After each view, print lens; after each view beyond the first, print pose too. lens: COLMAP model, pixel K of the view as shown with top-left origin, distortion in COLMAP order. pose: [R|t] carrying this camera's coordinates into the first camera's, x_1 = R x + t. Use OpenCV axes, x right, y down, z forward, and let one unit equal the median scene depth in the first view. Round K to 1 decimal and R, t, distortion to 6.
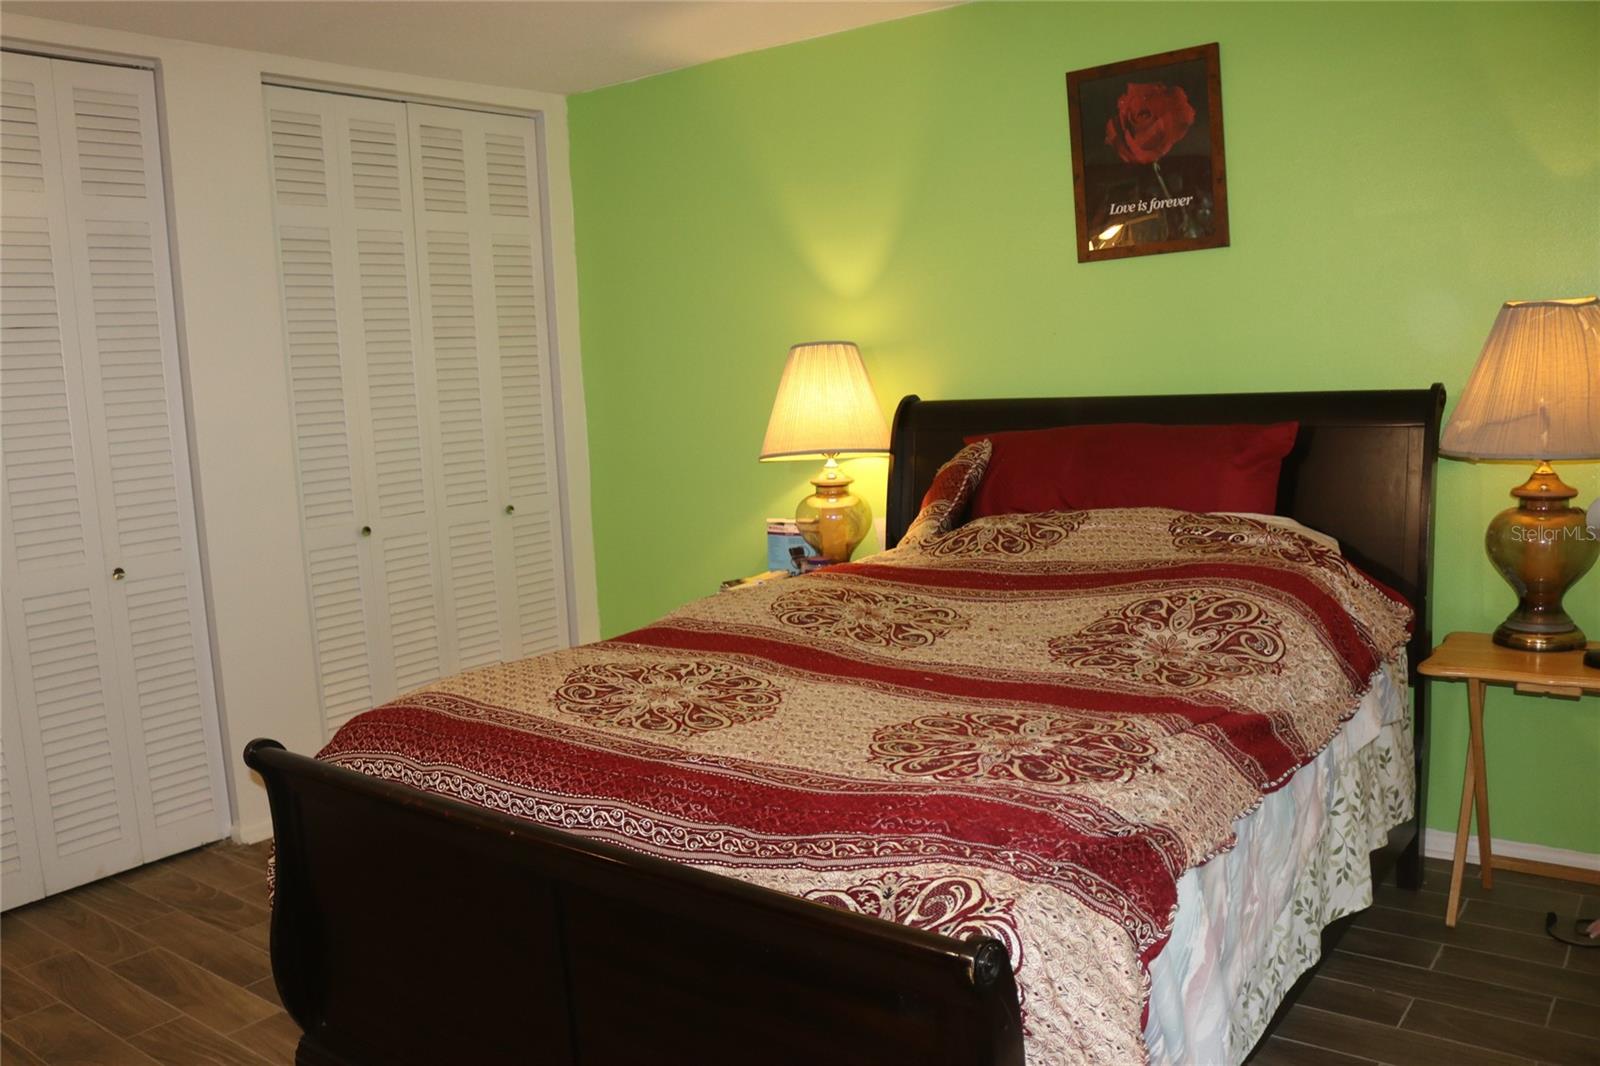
lens RADIAL K [[1307.4, 0, 768.5], [0, 1307.4, 553.6], [0, 0, 1]] dist [-0.157796, 0.122122]
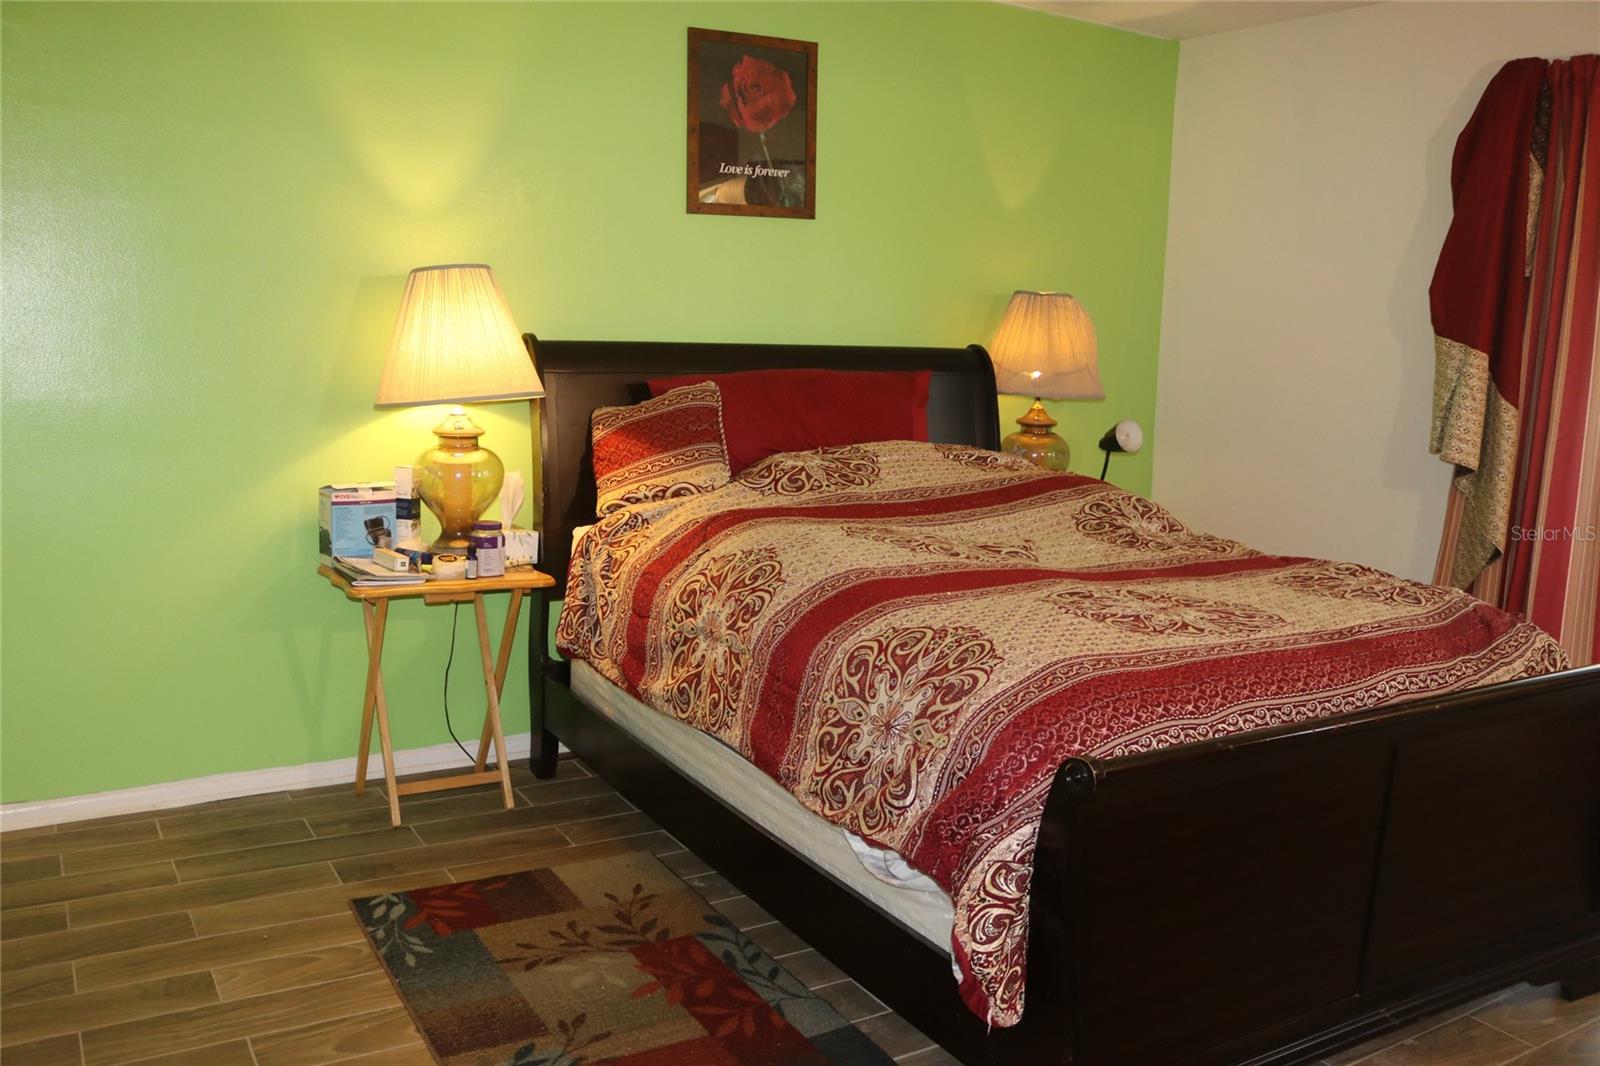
lens RADIAL K [[1307.4, 0, 768.5], [0, 1307.4, 553.6], [0, 0, 1]] dist [-0.157796, 0.122122]
pose [[0.376409, -0.101271, 0.920902, -0.754451], [0.081931, 0.993752, 0.075794, -0.028423], [-0.922824, 0.046921, 0.382354, 0.581201]]
